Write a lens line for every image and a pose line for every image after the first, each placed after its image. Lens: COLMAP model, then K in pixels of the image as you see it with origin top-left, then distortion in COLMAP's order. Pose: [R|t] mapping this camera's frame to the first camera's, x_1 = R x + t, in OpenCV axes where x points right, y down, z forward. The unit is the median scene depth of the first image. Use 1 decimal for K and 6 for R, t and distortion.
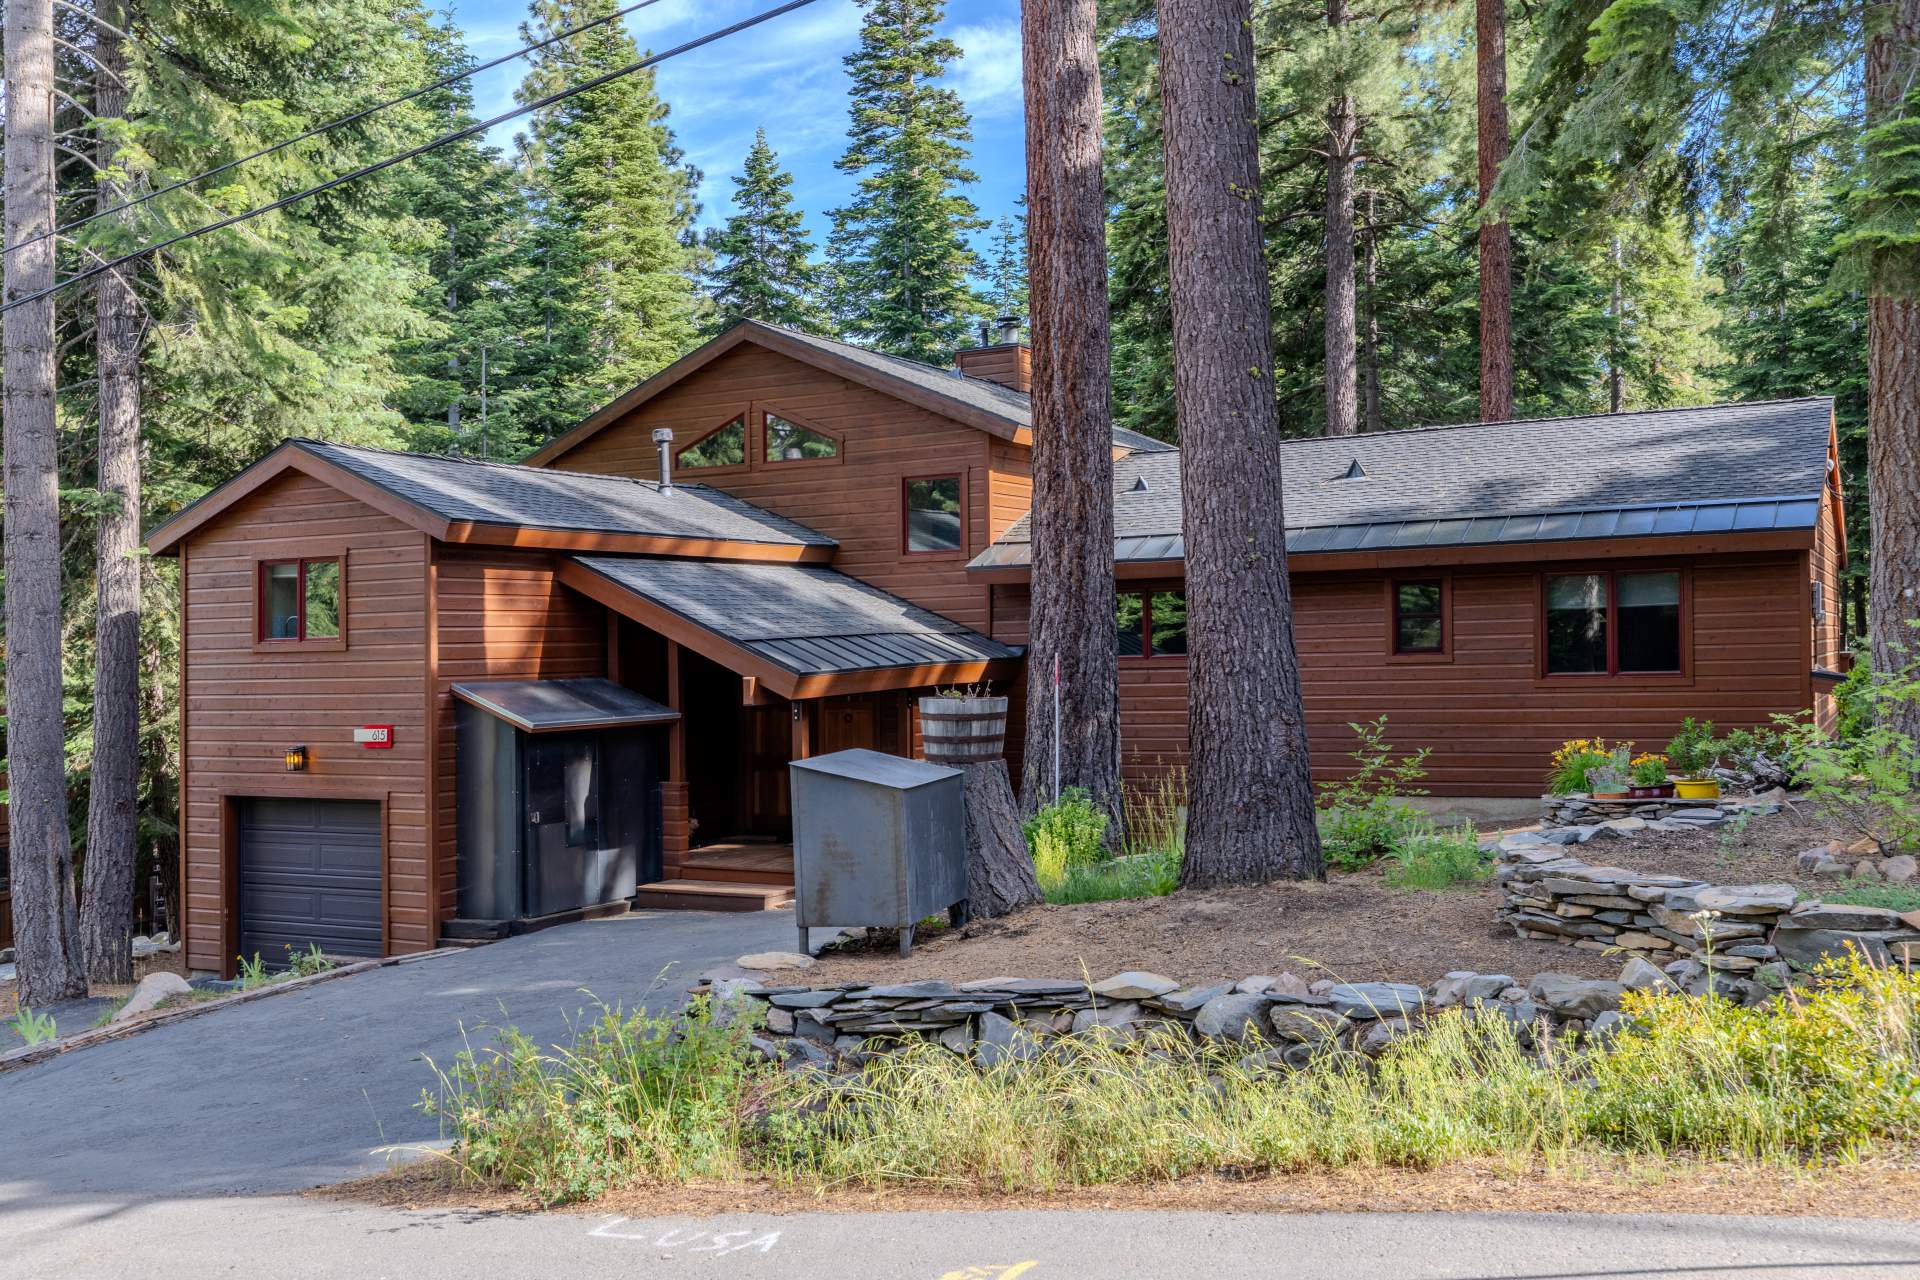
lens RADIAL K [[1918.2, 0, 960.9], [0, 1918.2, 645.3], [0, 0, 1]] dist [0.014373, 0.000000]
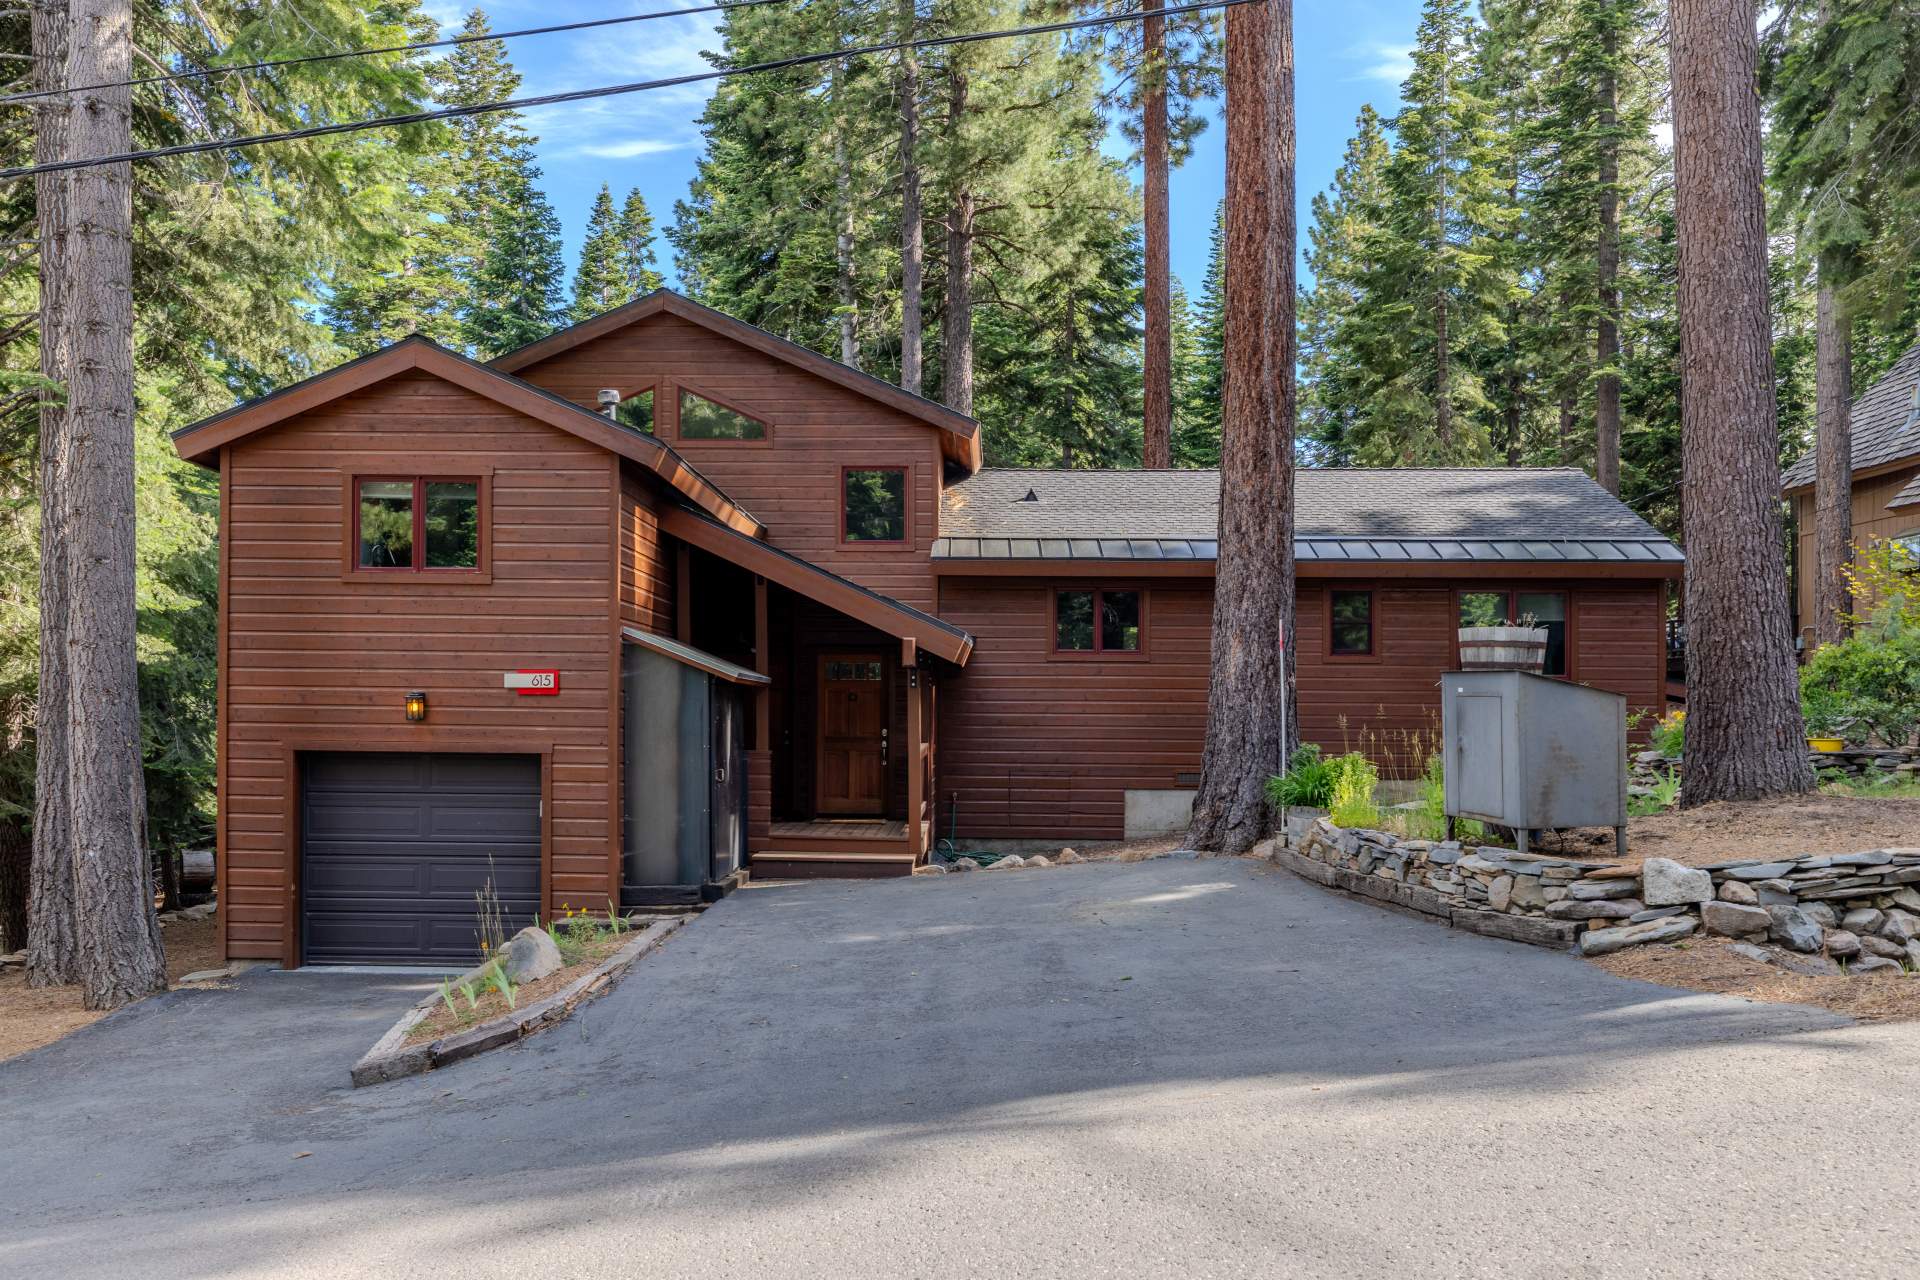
lens RADIAL K [[1755.5, 0, 977.4], [0, 1755.5, 749.6], [0, 0, 1]] dist [-0.004379, 0.000000]
pose [[0.886993, 0.021482, 0.461284, -0.498136], [-0.027868, 0.999587, 0.007036, 0.067429], [-0.460942, -0.019096, 0.887225, 0.189431]]
